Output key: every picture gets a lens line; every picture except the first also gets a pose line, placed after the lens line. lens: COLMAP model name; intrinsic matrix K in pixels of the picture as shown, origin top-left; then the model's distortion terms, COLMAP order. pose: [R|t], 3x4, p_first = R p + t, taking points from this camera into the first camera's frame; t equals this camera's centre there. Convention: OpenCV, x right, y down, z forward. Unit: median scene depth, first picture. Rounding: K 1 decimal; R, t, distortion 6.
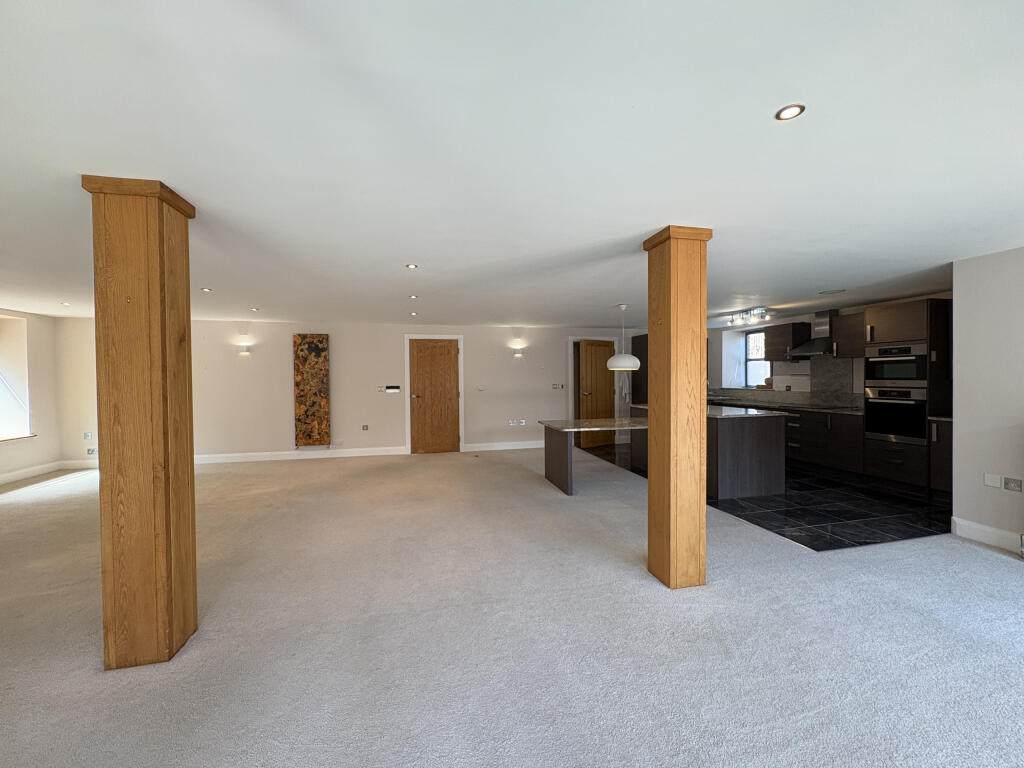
lens RADIAL K [[408.9, 0, 512.0], [0, 408.9, 384.0], [0, 0, 1]] dist [-0.000131, 0.000003]
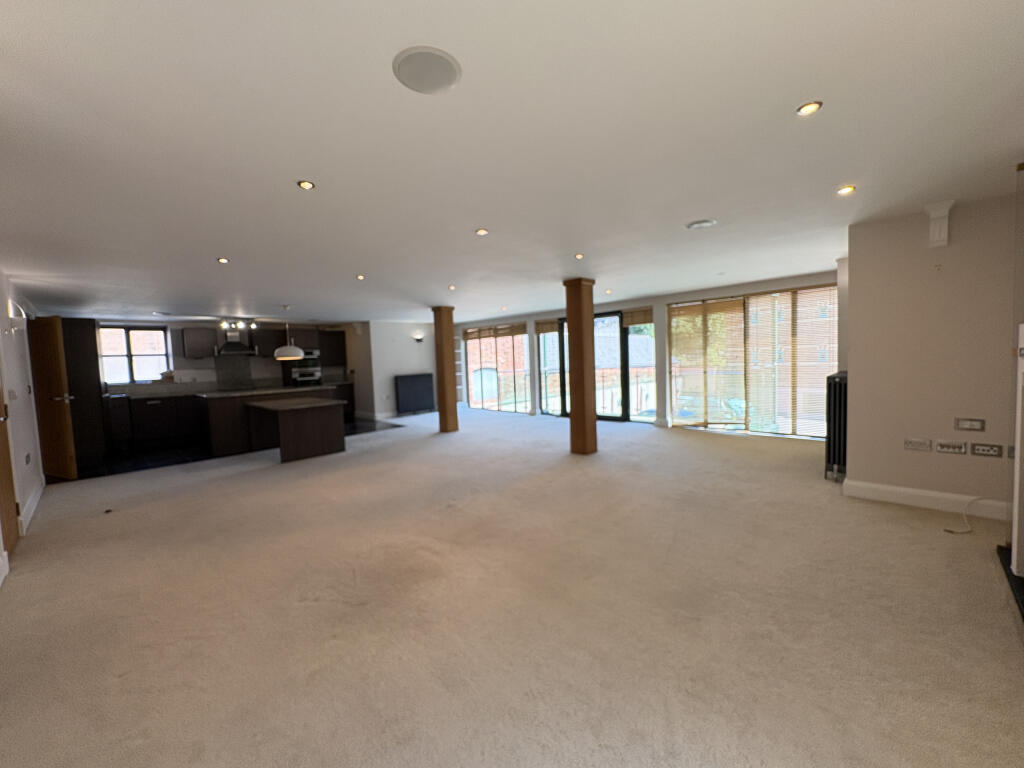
lens RADIAL K [[408.9, 0, 512.0], [0, 408.9, 384.0], [0, 0, 1]] dist [-0.000131, 0.000003]
pose [[-0.534964, -0.022103, 0.844586, -0.826296], [0.058306, 0.996309, 0.063004, 0.001730], [-0.842861, 0.082949, -0.531700, 0.809757]]
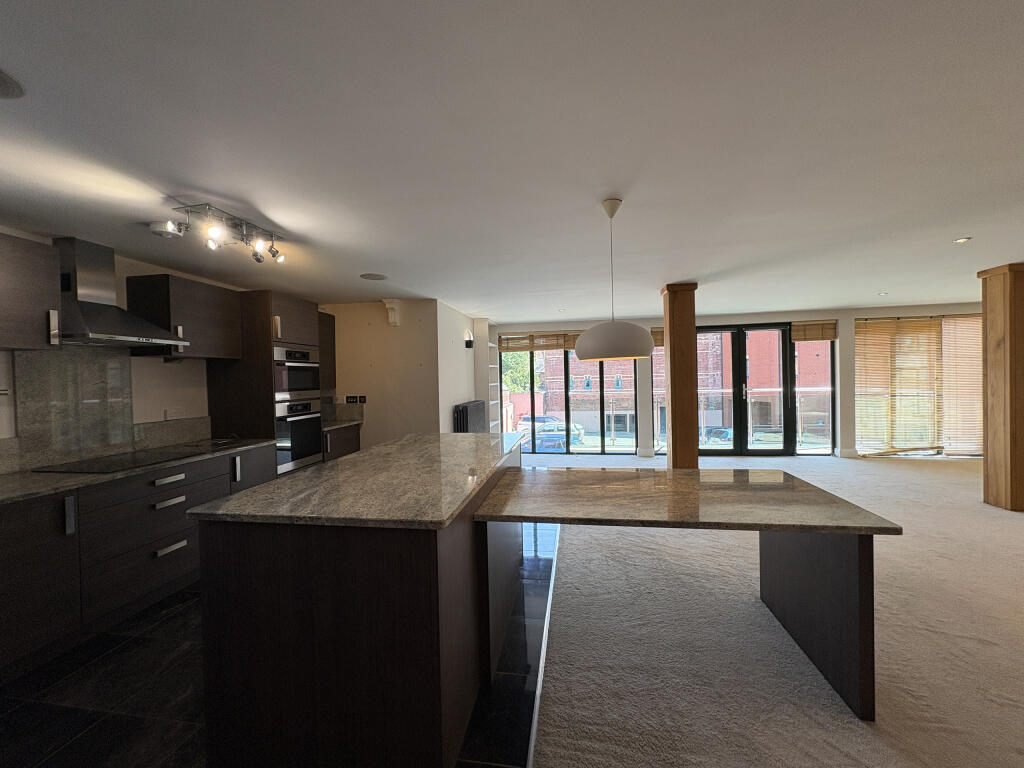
lens RADIAL K [[408.9, 0, 512.0], [0, 408.9, 384.0], [0, 0, 1]] dist [-0.000131, 0.000003]
pose [[-0.923412, 0.025025, 0.382993, 0.165676], [0.038244, 0.998905, 0.026940, -0.019041], [-0.381900, 0.039524, -0.923358, 1.077858]]
